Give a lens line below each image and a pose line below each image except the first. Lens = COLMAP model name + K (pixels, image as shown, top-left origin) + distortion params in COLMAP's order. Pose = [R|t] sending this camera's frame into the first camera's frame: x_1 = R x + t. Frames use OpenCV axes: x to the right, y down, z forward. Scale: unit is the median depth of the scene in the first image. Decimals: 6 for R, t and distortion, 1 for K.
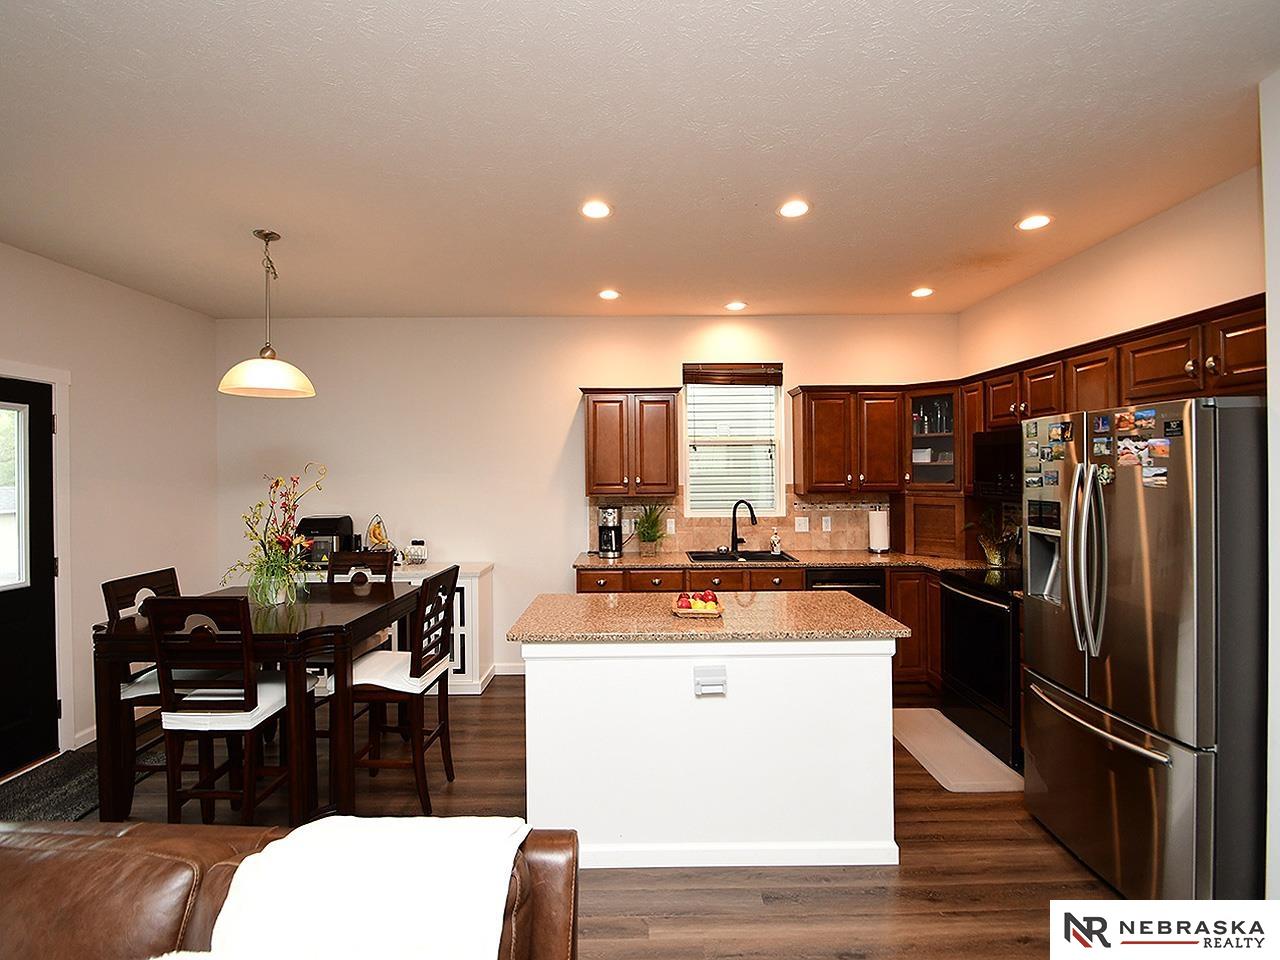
lens RADIAL K [[579.6, 0, 643.2], [0, 579.6, 475.7], [0, 0, 1]] dist [0.001176, -0.009051]
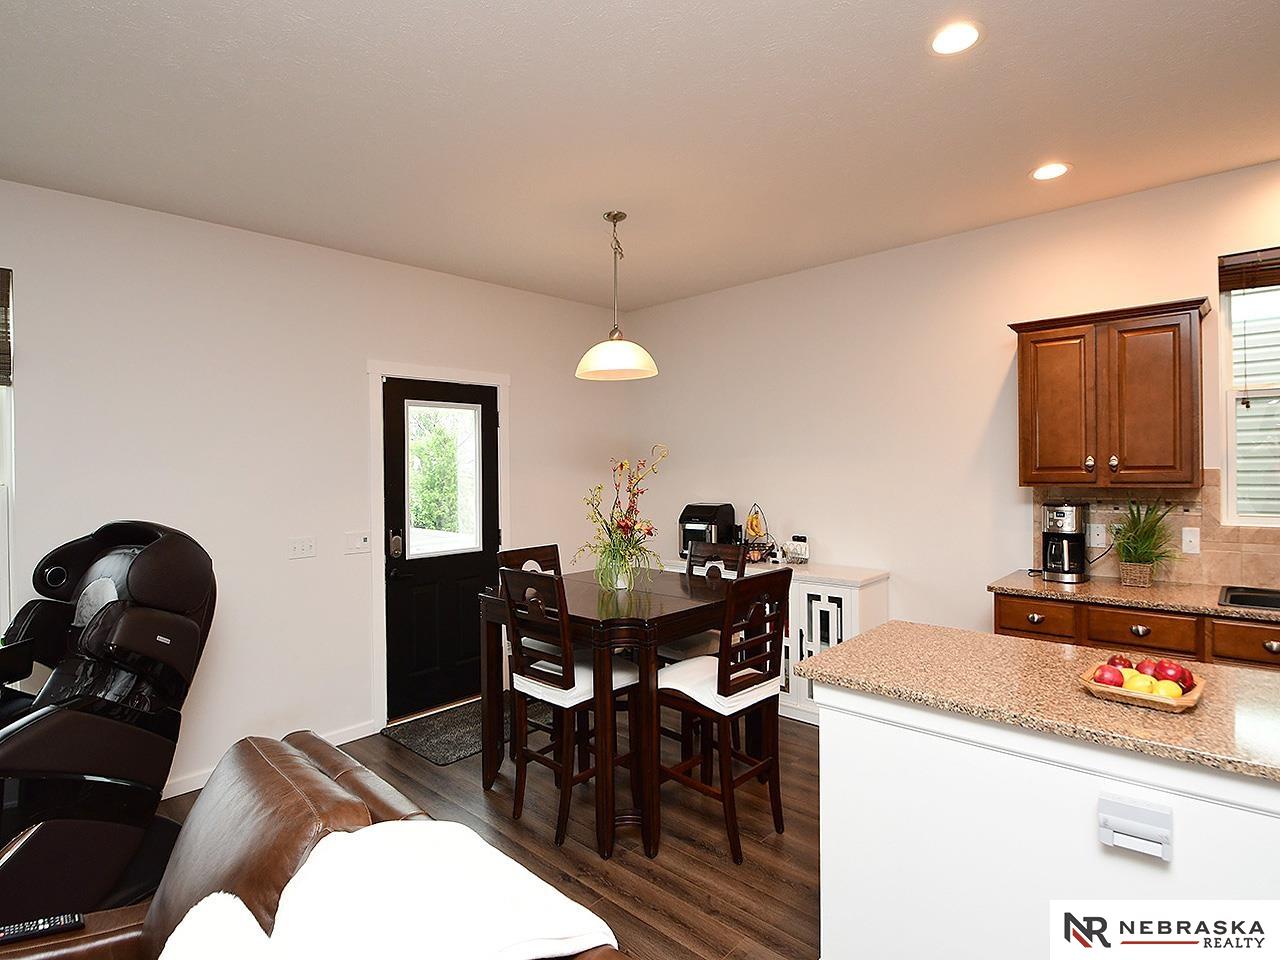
lens RADIAL K [[666.2, 0, 638.5], [0, 666.2, 476.3], [0, 0, 1]] dist [-0.016967, -0.003211]
pose [[0.708210, 0.003158, -0.705995, 0.135342], [0.007725, 0.999895, 0.012223, 0.012122], [0.705960, -0.014110, 0.708111, 0.159838]]
